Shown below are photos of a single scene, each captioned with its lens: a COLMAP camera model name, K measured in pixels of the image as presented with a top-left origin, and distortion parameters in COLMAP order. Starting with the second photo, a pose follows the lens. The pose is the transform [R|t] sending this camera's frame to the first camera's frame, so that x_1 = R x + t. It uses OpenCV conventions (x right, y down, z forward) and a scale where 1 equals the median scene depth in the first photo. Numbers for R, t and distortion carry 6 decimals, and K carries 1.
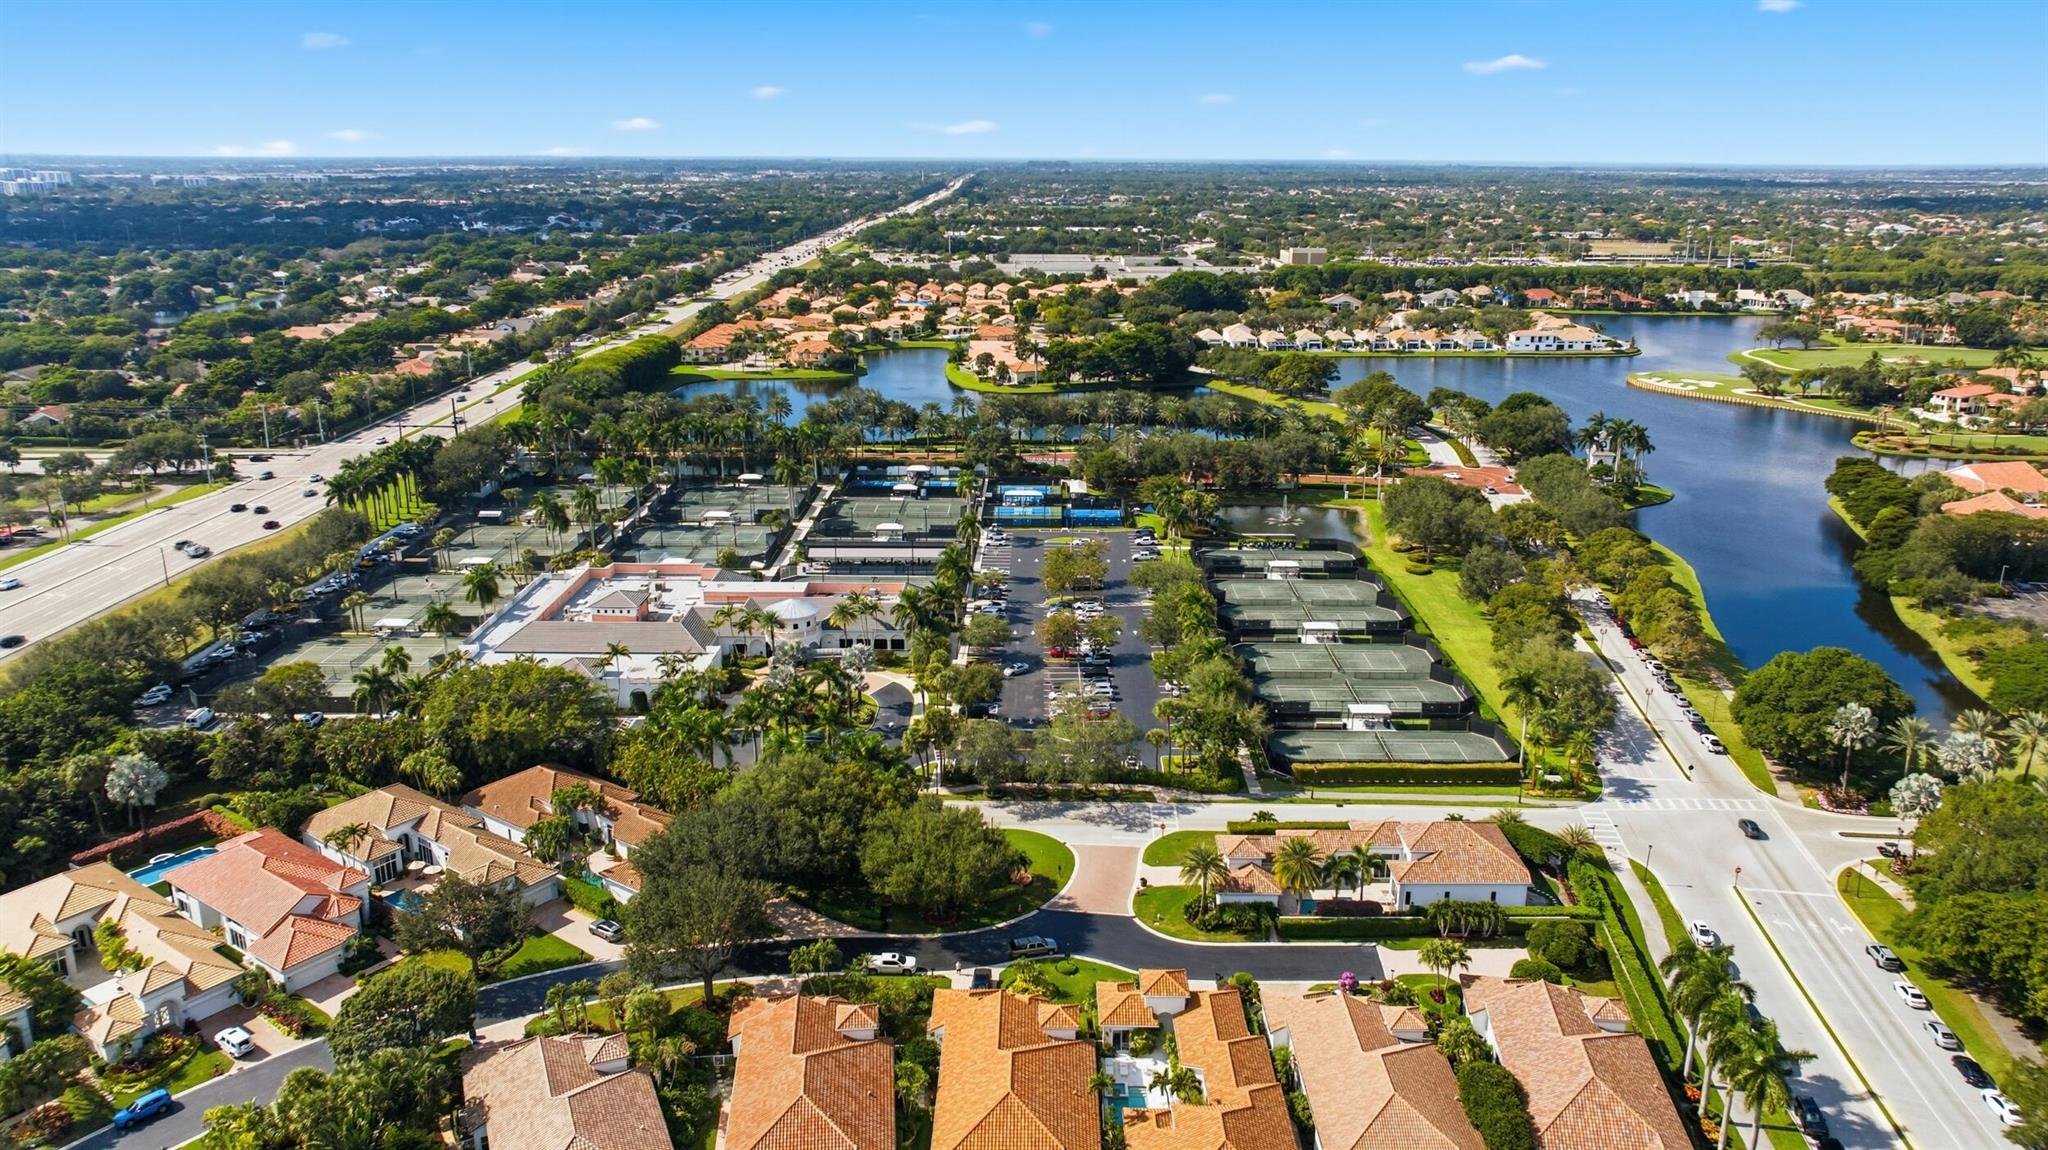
lens RADIAL K [[1426.0, 0, 1040.4], [0, 1426.0, 567.0], [0, 0, 1]] dist [-0.023216, 0.012026]
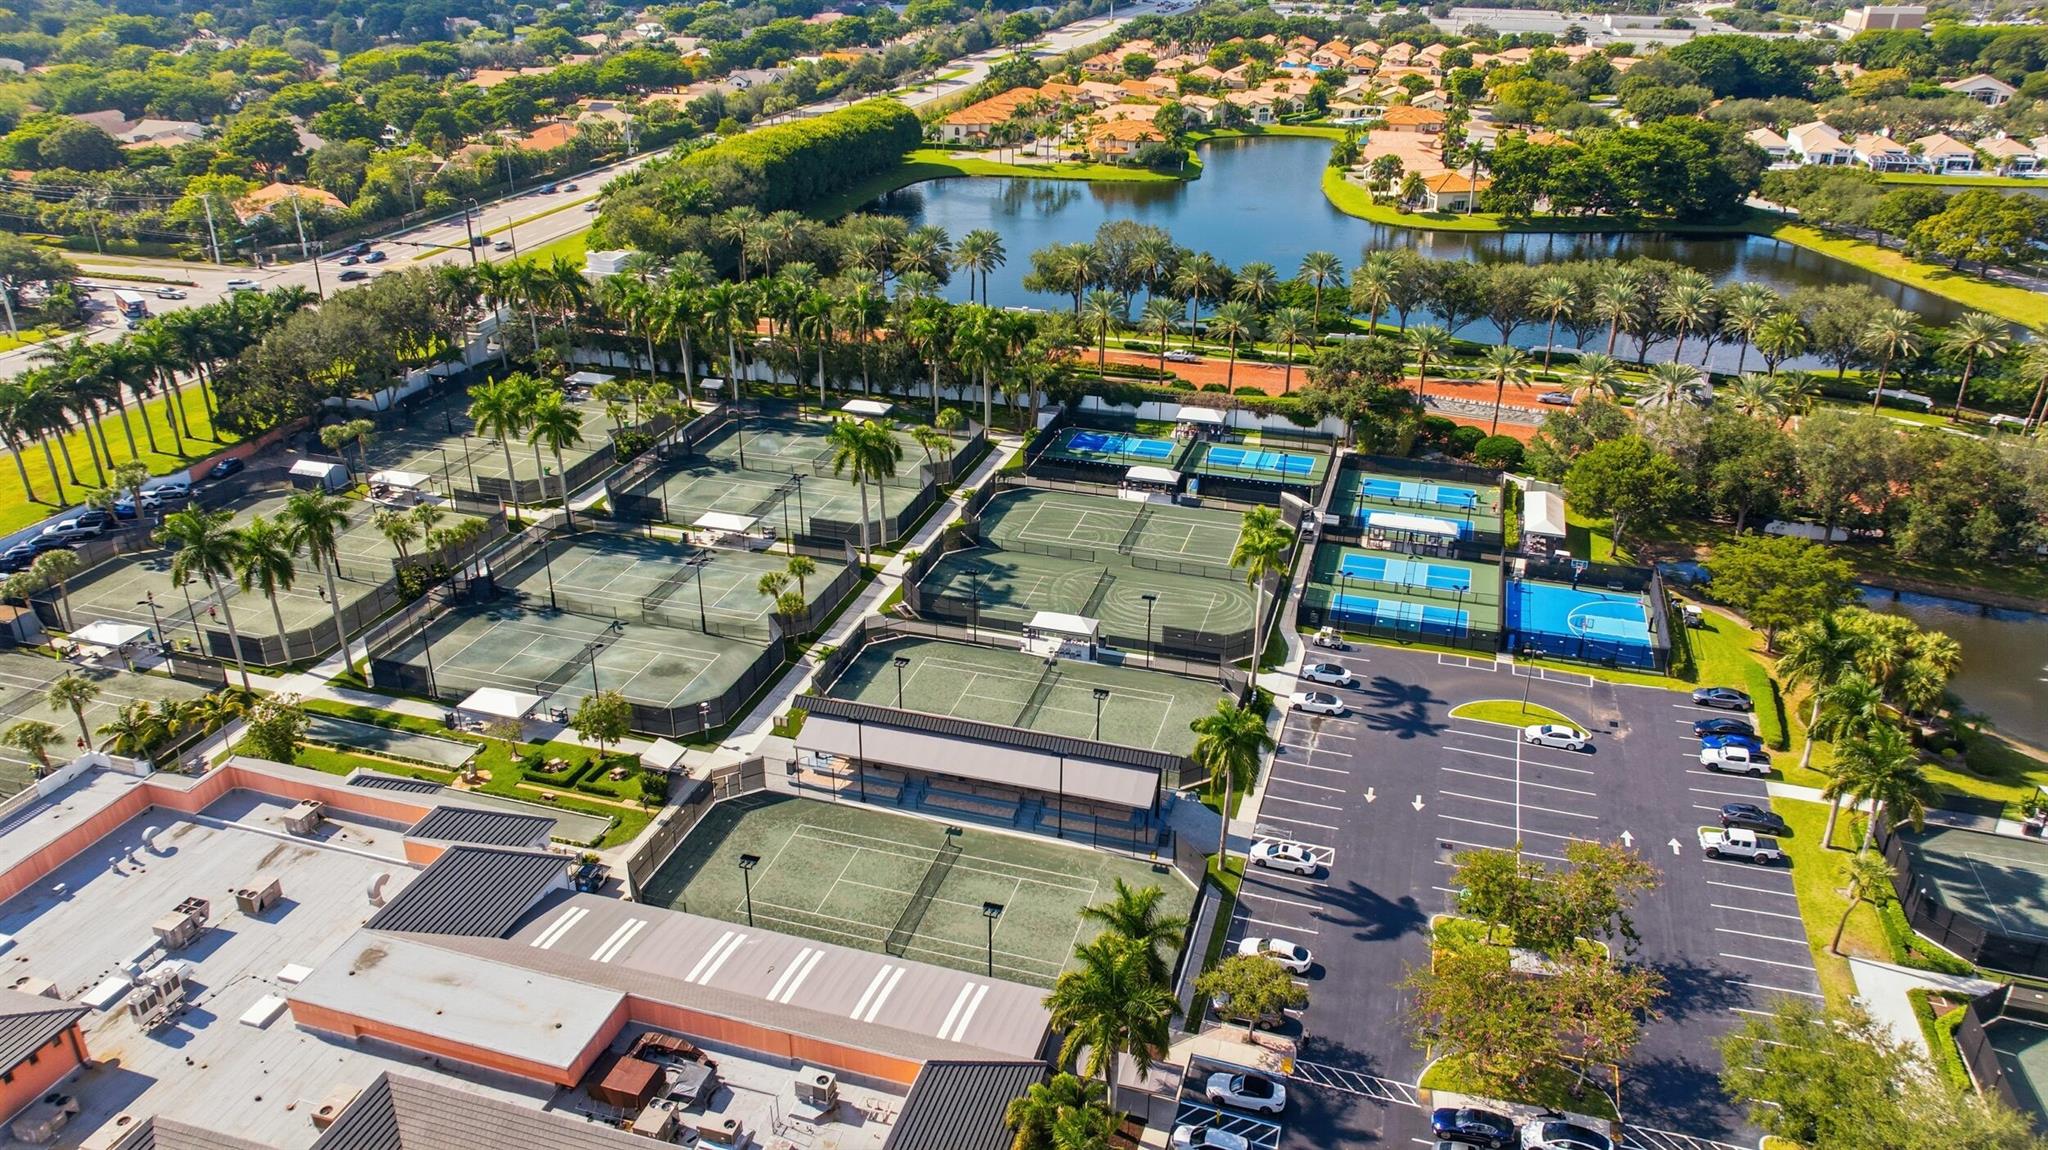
lens RADIAL K [[1426.0, 0, 1040.4], [0, 1426.0, 567.0], [0, 0, 1]] dist [-0.023216, 0.012026]
pose [[0.959341, 0.123409, -0.253840, -0.005077], [-0.082929, 0.982895, 0.164439, -0.056169], [0.269791, -0.136702, 0.953166, 0.309752]]
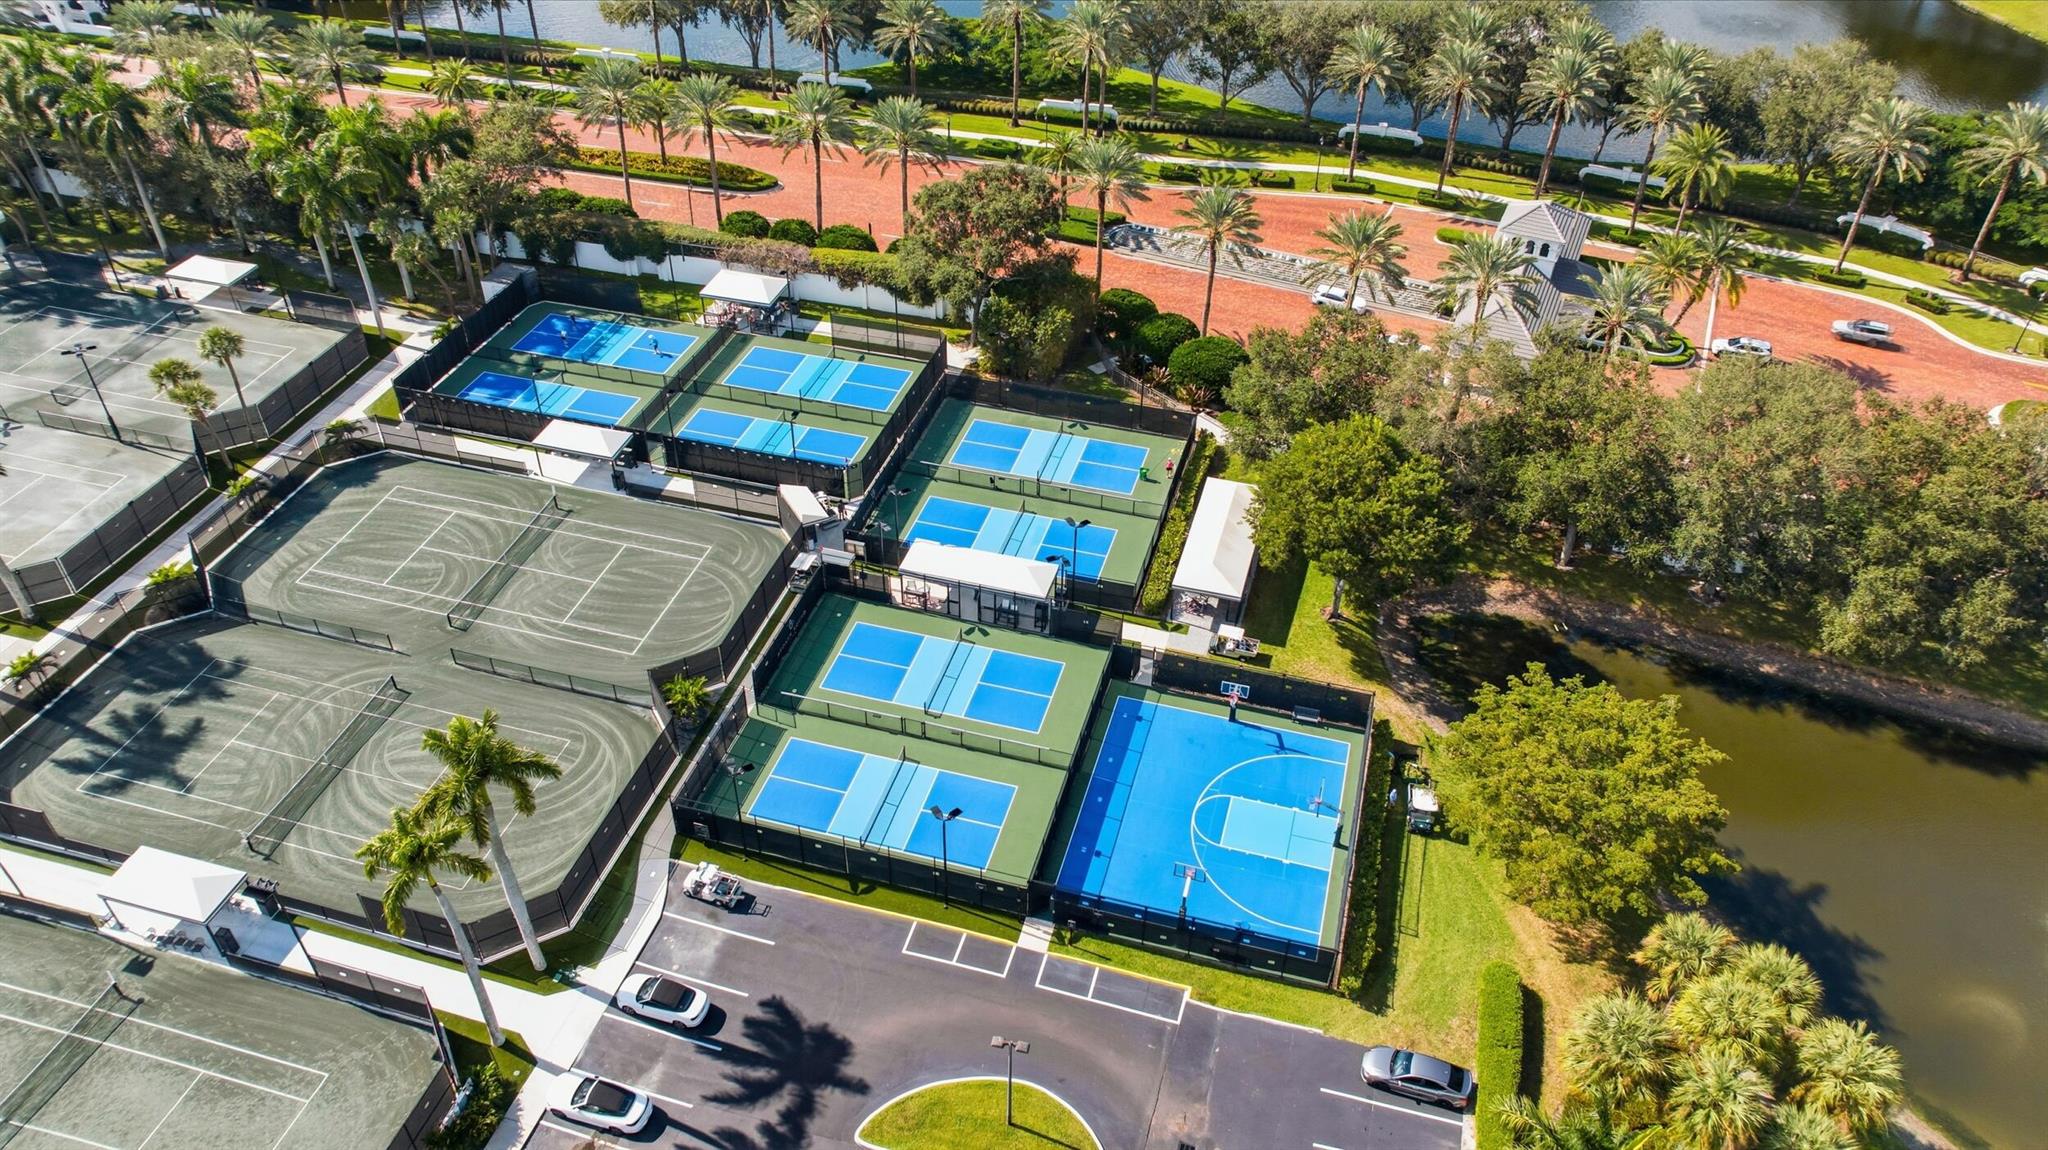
lens RADIAL K [[1426.0, 0, 1040.4], [0, 1426.0, 567.0], [0, 0, 1]] dist [-0.023216, 0.012026]
pose [[0.964509, 0.174870, -0.197844, 0.025825], [-0.084638, 0.914482, 0.395675, -0.083134], [0.250116, -0.364887, 0.896827, 0.437516]]
